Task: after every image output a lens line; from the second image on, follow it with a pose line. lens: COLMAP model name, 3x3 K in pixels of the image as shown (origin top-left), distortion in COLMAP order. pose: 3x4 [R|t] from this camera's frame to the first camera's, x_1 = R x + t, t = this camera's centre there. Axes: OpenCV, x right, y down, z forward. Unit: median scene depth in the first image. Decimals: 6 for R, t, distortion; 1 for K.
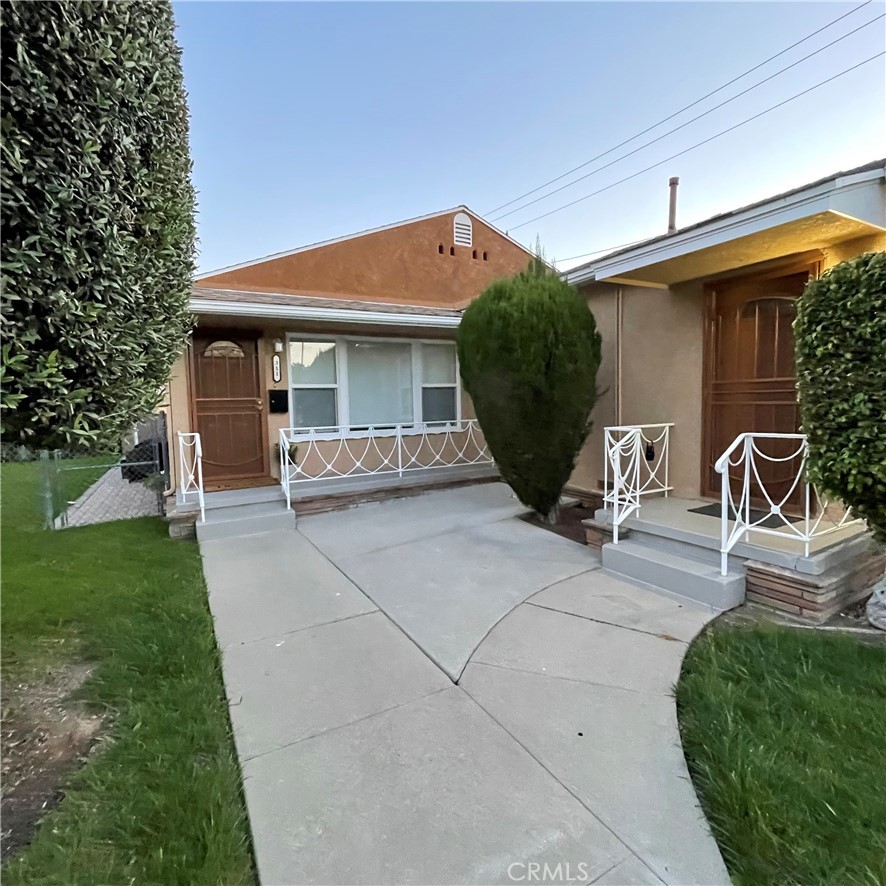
lens RADIAL K [[476.8, 0, 445.3], [0, 476.8, 439.5], [0, 0, 1]] dist [-0.001541, 0.000489]
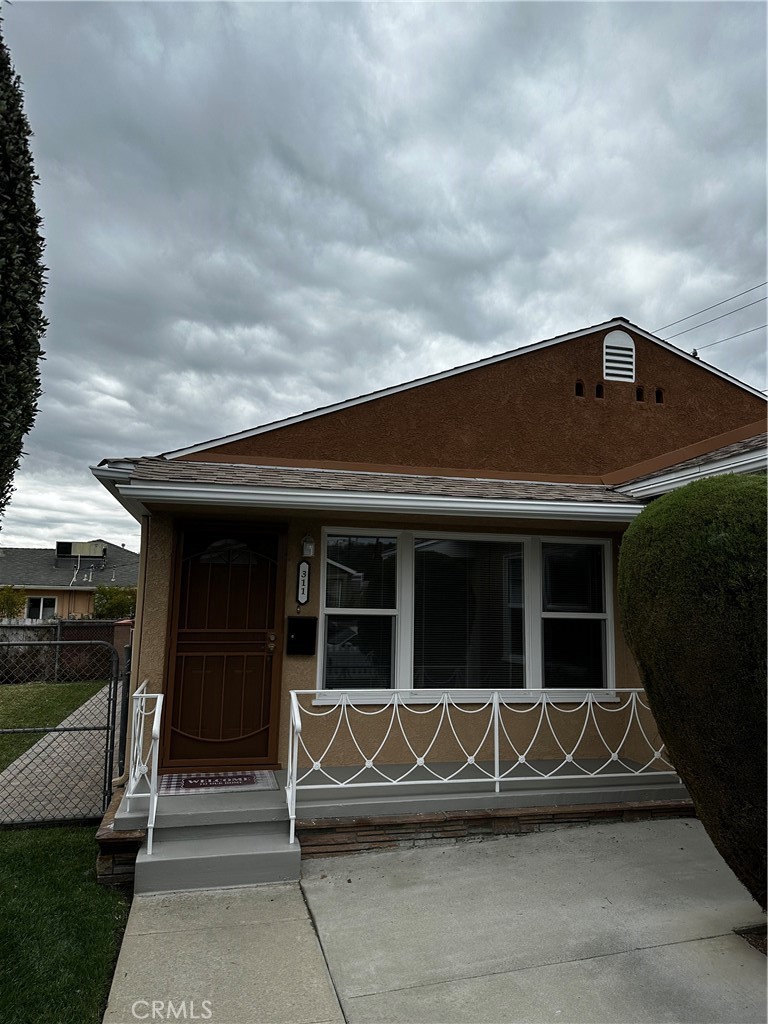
lens RADIAL K [[706.5, 0, 378.0], [0, 706.5, 515.8], [0, 0, 1]] dist [0.049900, -0.000570]
pose [[0.958117, 0.008823, -0.286240, 0.007006], [-0.064514, 0.980482, -0.185722, -0.087283], [0.279014, 0.196410, 0.939986, 0.172176]]
